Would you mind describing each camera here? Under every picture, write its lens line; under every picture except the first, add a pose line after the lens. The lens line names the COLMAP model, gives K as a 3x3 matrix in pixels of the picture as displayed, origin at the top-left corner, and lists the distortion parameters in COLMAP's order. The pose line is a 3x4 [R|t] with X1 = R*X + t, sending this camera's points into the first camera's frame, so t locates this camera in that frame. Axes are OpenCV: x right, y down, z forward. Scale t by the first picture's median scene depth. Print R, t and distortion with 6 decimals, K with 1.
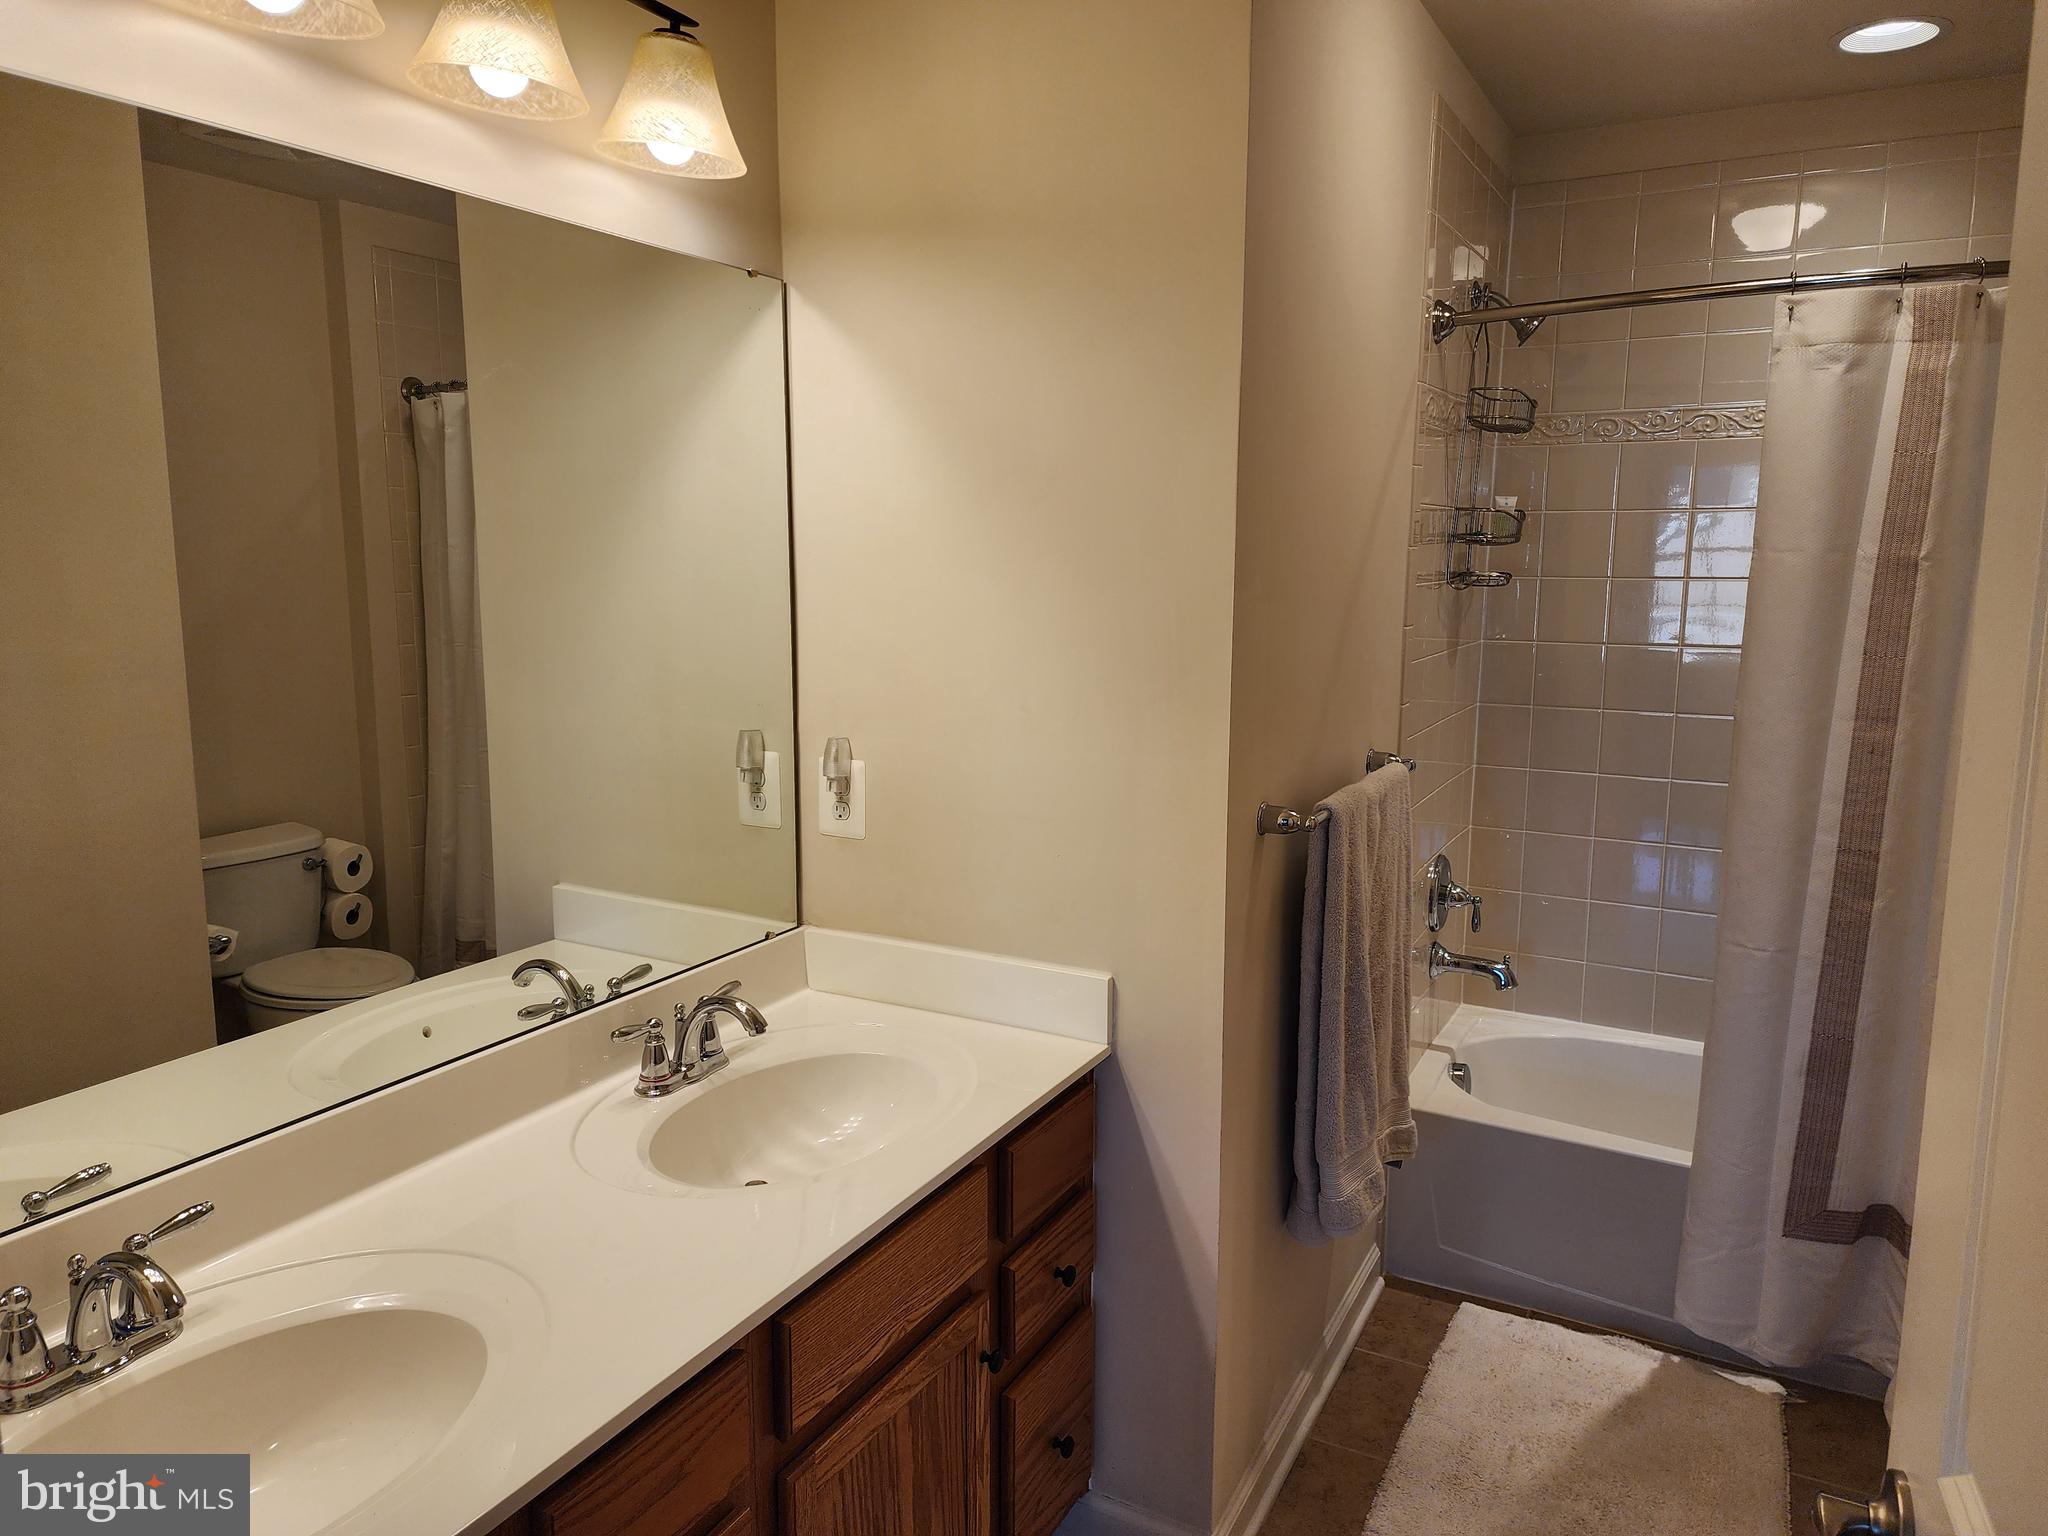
lens RADIAL K [[1374.0, 0, 1035.5], [0, 1374.0, 757.9], [0, 0, 1]] dist [0.068676, -0.057255]
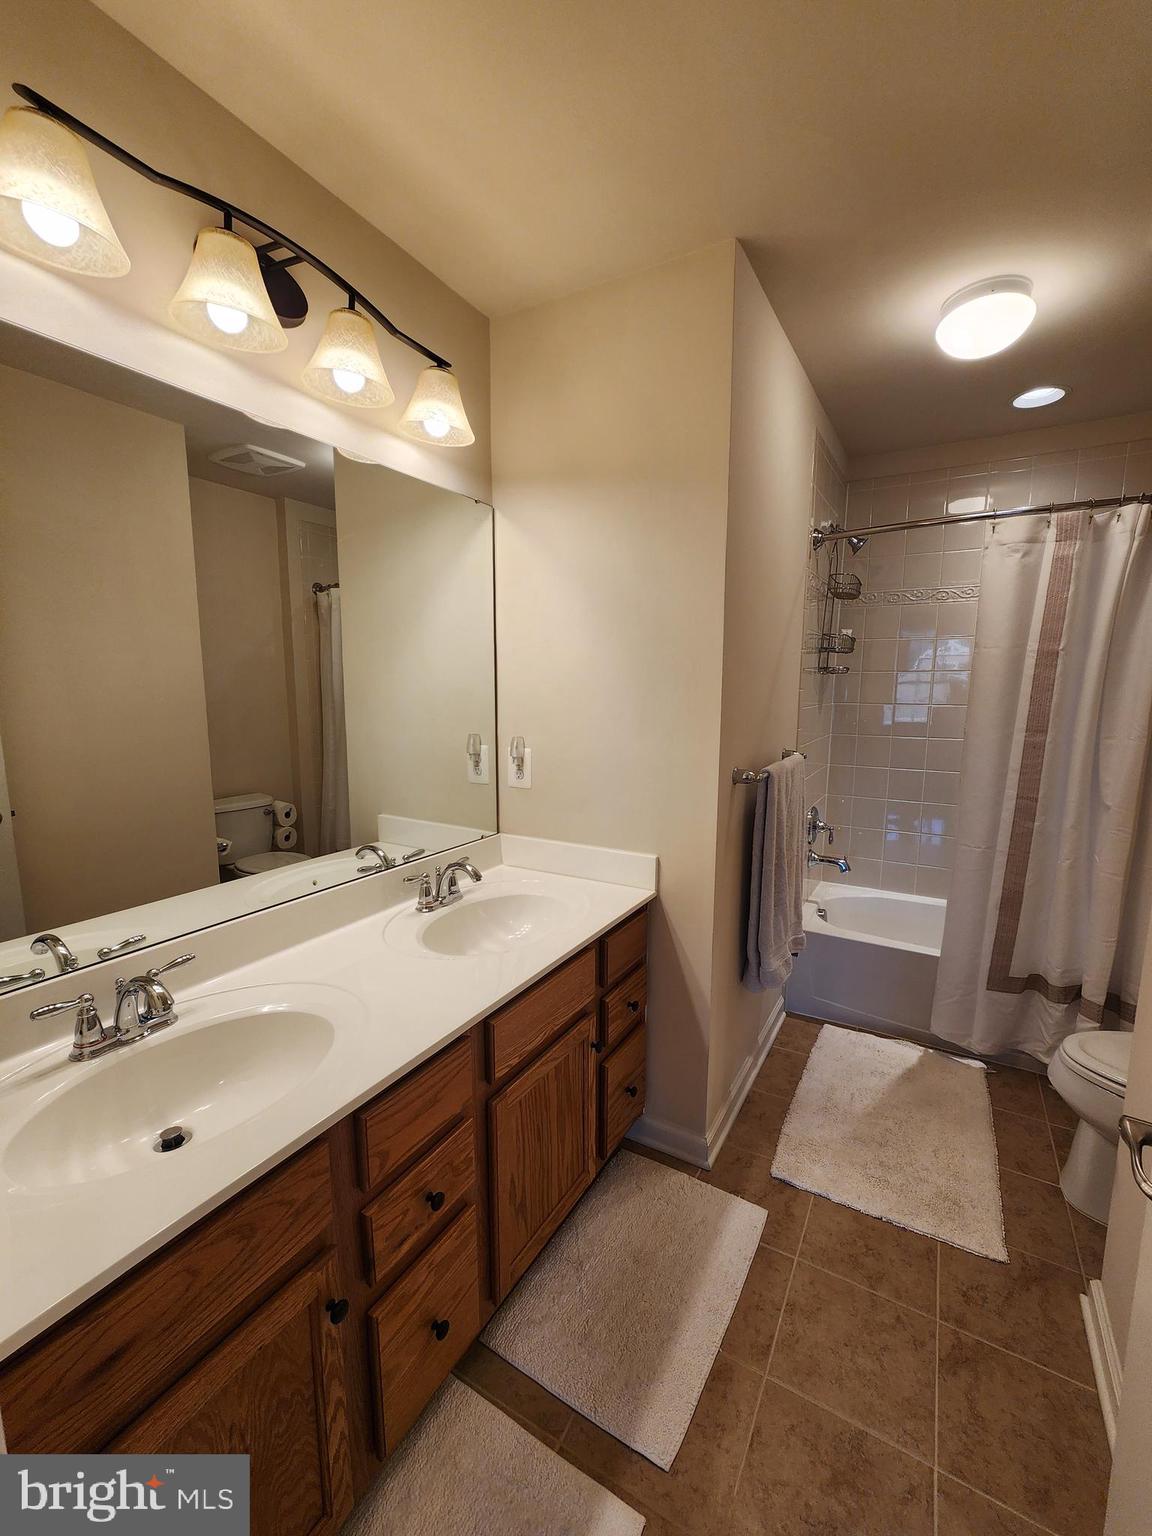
lens RADIAL K [[621.7, 0, 596.3], [0, 621.7, 786.3], [0, 0, 1]] dist [-0.003322, 0.001145]
pose [[0.999908, 0.004287, -0.012864, -0.018545], [-0.004361, 0.999974, -0.005719, 0.060062], [0.012839, 0.005774, 0.999901, 0.103967]]
